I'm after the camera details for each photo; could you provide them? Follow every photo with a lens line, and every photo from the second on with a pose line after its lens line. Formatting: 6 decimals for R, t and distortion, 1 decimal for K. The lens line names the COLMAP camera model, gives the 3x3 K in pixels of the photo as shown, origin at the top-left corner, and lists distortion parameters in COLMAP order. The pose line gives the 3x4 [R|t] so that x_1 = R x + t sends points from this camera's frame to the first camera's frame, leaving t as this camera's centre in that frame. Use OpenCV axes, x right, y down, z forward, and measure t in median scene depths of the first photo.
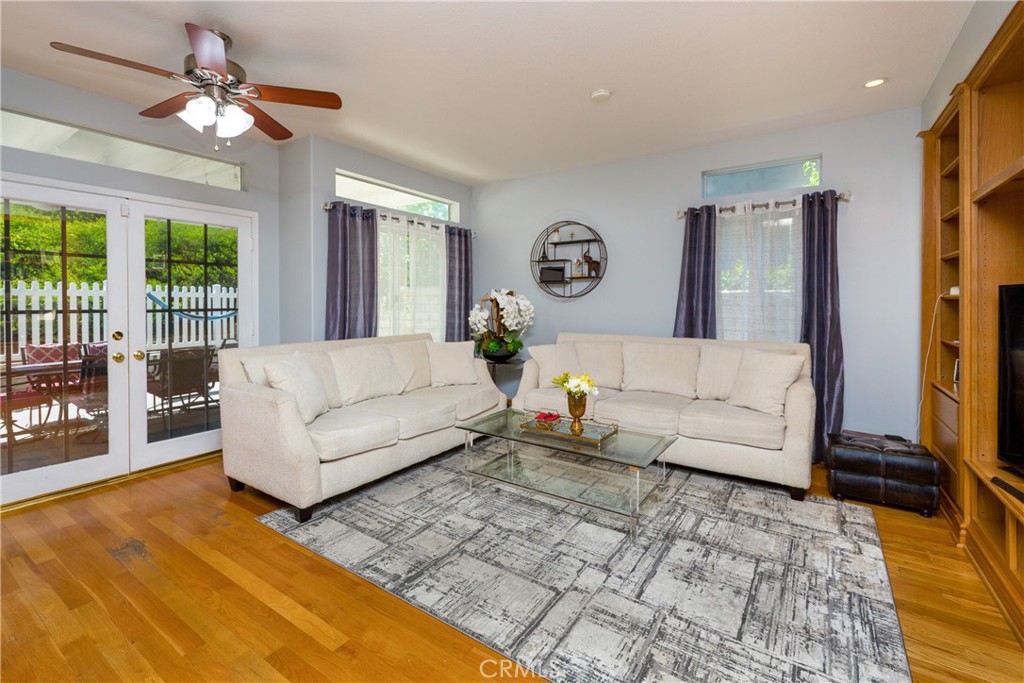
lens RADIAL K [[448.4, 0, 511.3], [0, 448.4, 307.3], [0, 0, 1]] dist [0.001915, -0.000058]
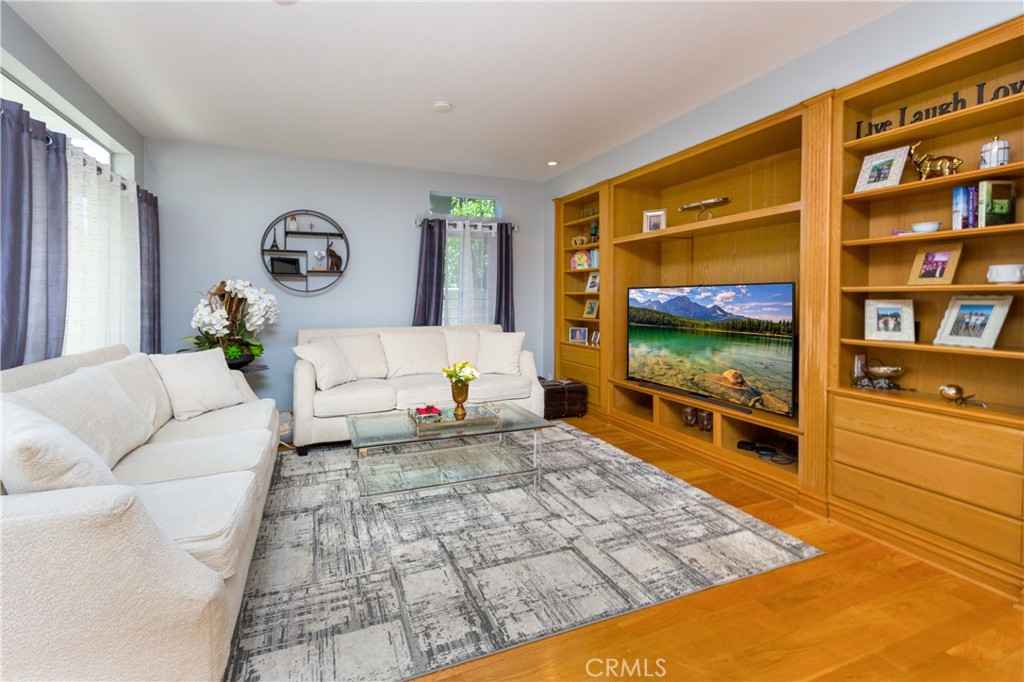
lens RADIAL K [[378.7, 0, 511.6], [0, 378.7, 302.9], [0, 0, 1]] dist [0.000299, -0.000047]
pose [[0.609273, -0.015607, 0.792807, -0.571619], [0.012971, 0.999869, 0.009714, -0.001875], [-0.792854, 0.004365, 0.609396, 0.405359]]
